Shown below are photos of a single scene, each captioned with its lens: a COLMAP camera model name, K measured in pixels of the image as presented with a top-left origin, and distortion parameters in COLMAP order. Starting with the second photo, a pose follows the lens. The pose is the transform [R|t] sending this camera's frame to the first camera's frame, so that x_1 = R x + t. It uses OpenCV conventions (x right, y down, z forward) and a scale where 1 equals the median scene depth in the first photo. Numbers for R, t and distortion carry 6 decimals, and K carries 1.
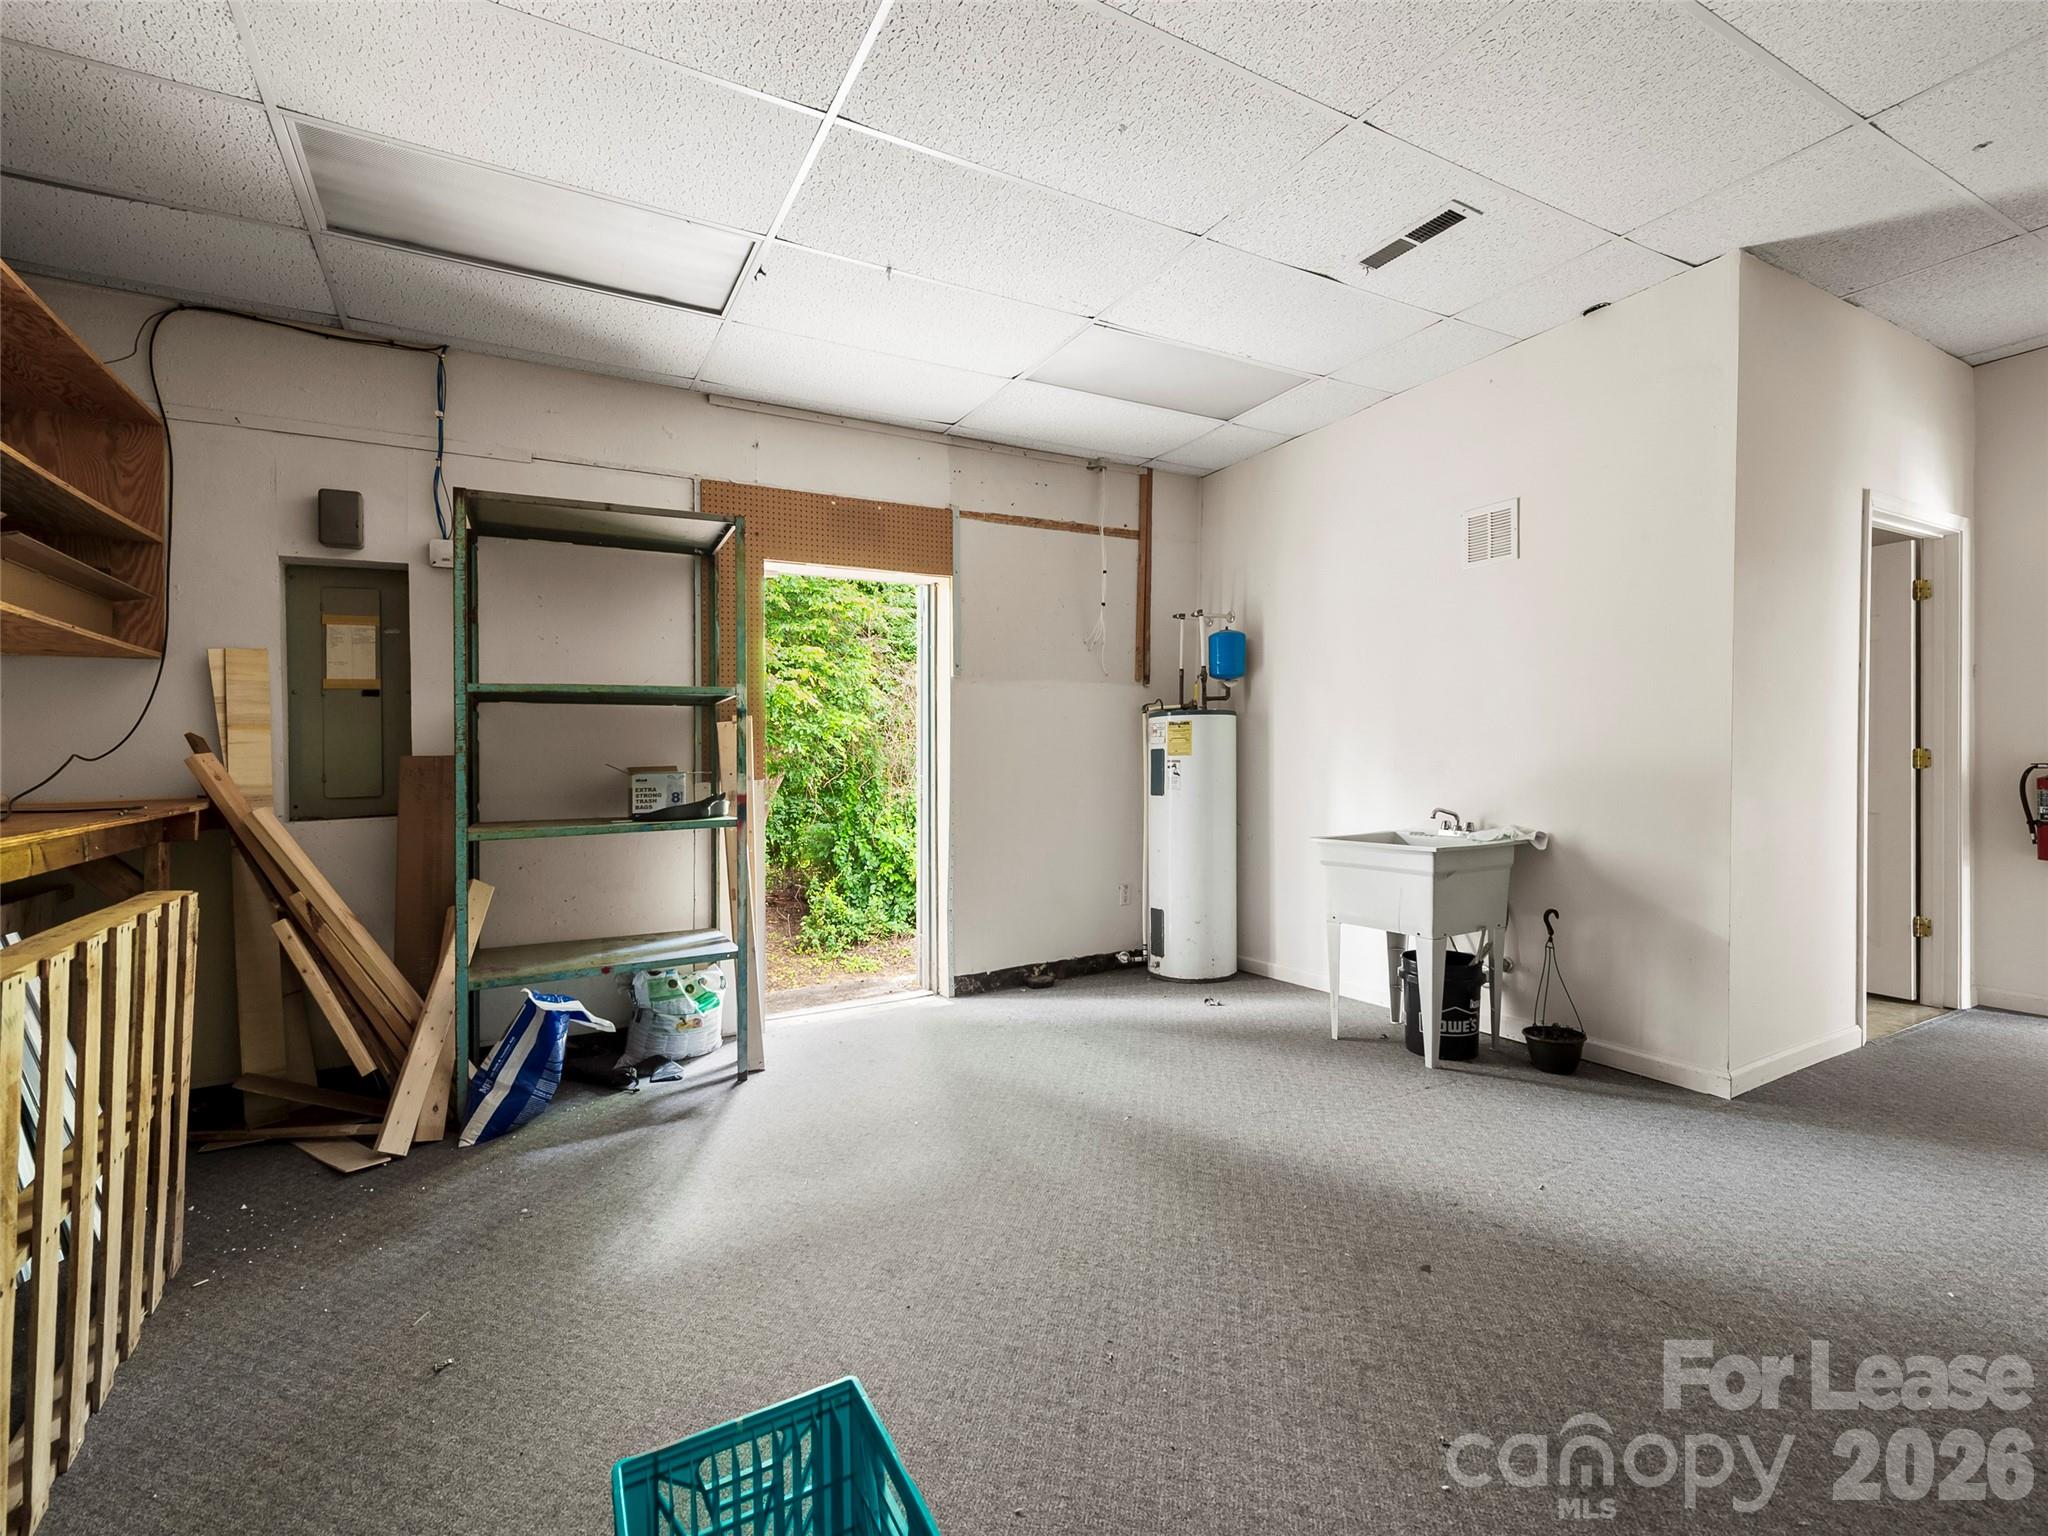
lens RADIAL K [[913.3, 0, 1024.1], [0, 913.3, 766.8], [0, 0, 1]] dist [0.024760, -0.009900]
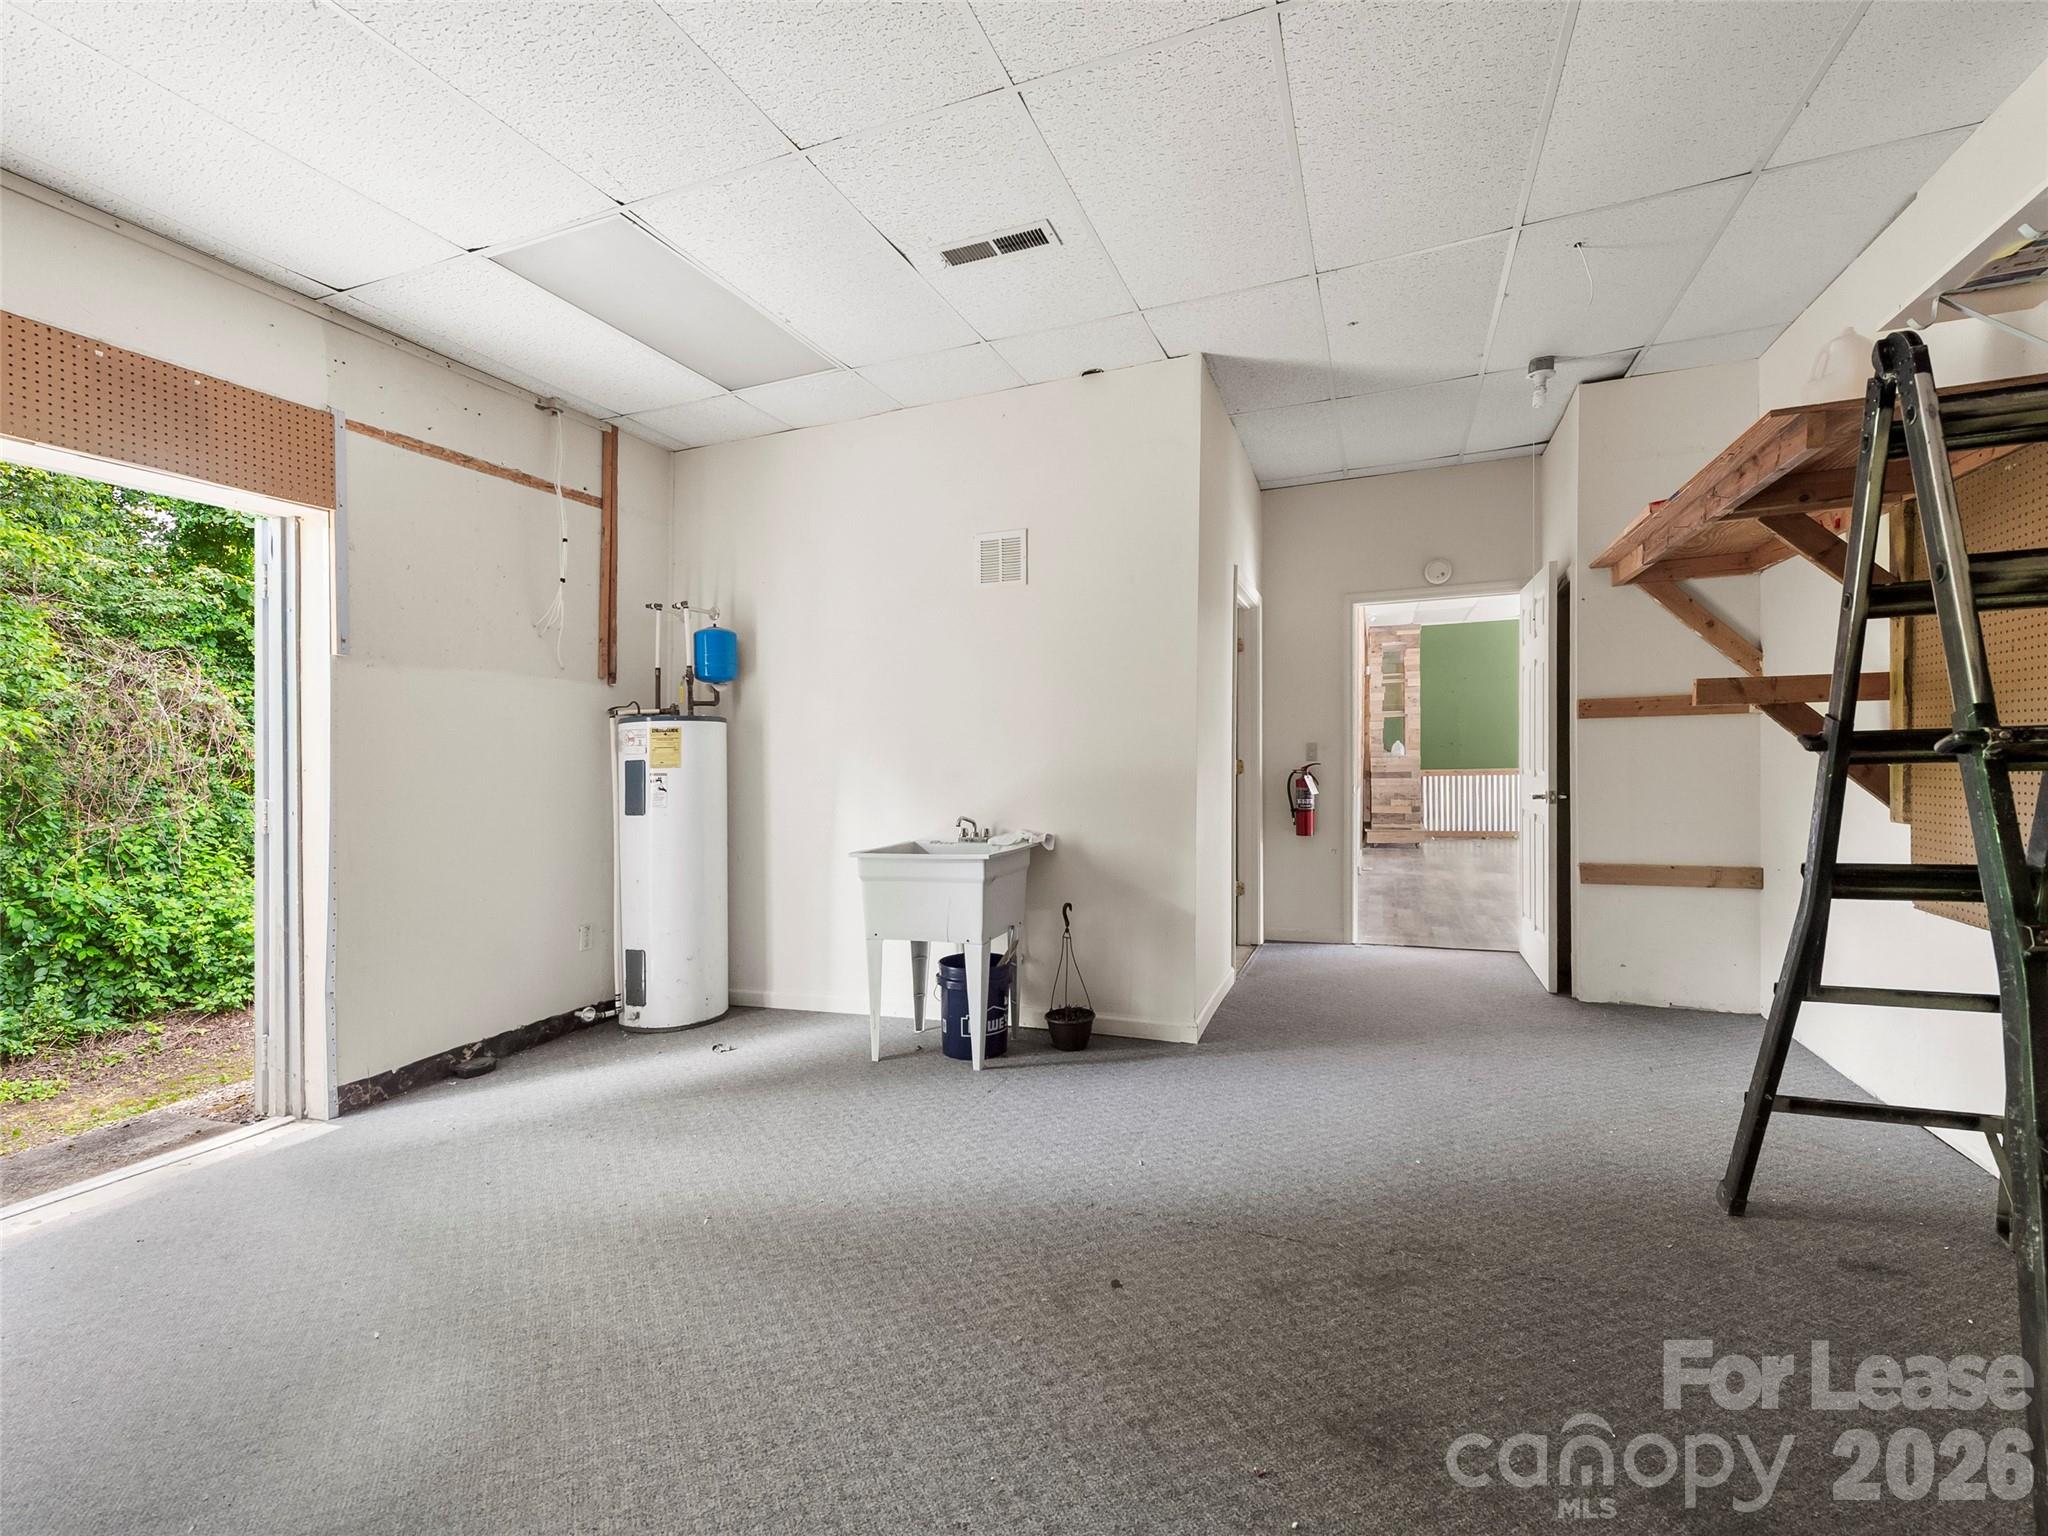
lens RADIAL K [[895.9, 0, 1022.8], [0, 895.9, 775.5], [0, 0, 1]] dist [0.022061, -0.009191]
pose [[0.776201, -0.010743, 0.630394, -0.104634], [0.015057, 0.999886, -0.001500, 0.001201], [-0.630305, 0.010656, 0.776274, 0.135798]]
